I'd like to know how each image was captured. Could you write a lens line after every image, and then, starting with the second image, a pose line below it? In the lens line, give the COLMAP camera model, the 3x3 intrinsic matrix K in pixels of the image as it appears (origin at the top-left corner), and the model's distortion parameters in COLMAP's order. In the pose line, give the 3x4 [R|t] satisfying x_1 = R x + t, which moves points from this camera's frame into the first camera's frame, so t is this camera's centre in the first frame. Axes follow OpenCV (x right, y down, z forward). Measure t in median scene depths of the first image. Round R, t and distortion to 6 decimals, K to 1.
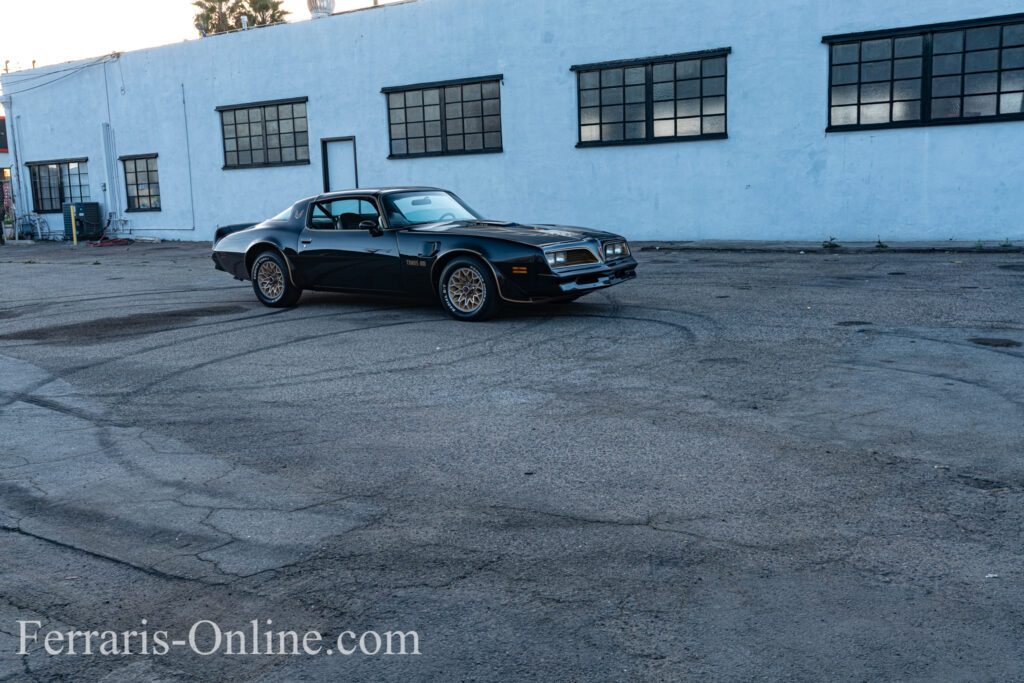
lens RADIAL K [[980.6, 0, 512.0], [0, 980.6, 350.1], [0, 0, 1]] dist [0.012845, 0.000000]
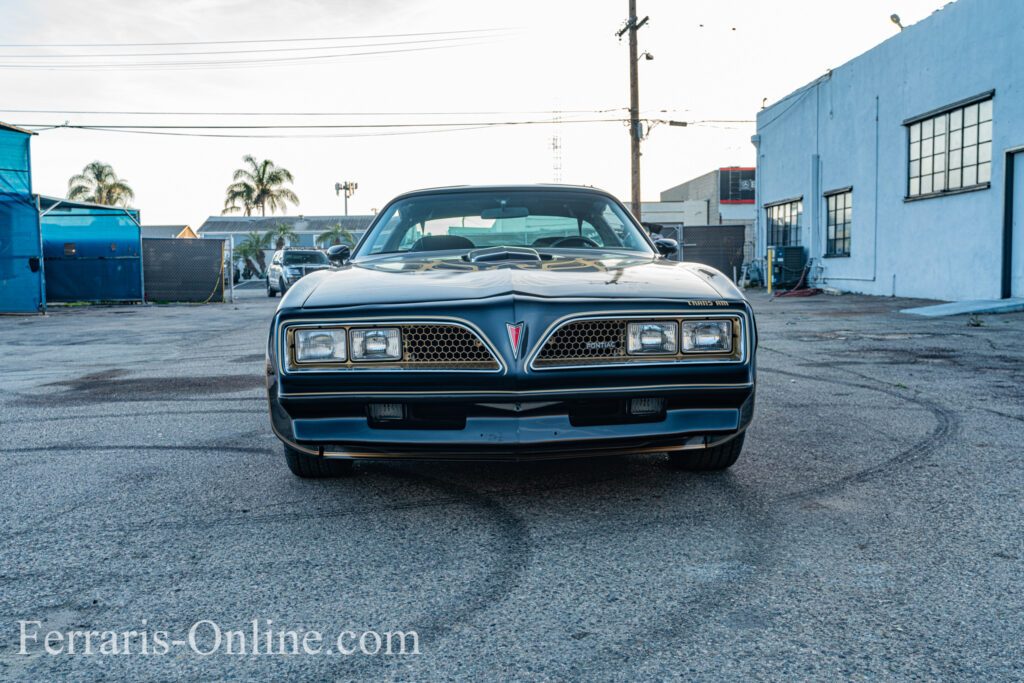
lens RADIAL K [[980.5, 0, 512.7], [0, 980.5, 348.6], [0, 0, 1]] dist [0.016440, 0.000000]
pose [[0.596860, 0.090559, -0.797218, 0.180696], [-0.136062, 0.990643, 0.010664, -0.051618], [0.790724, 0.102106, 0.603597, 0.414249]]
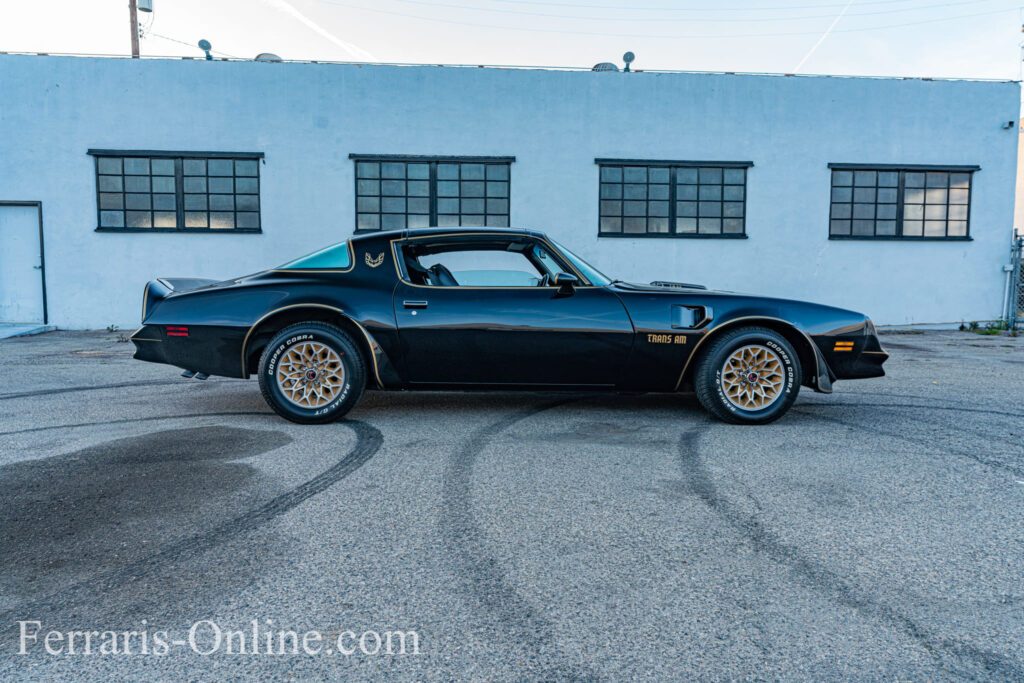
lens RADIAL K [[668.3, 0, 509.1], [0, 668.3, 345.6], [0, 0, 1]] dist [-0.002841, 0.005809]
pose [[0.784275, -0.008567, 0.620354, -0.234567], [0.070225, 0.994704, -0.075044, -0.030976], [-0.616426, 0.102420, 0.780724, 0.380849]]
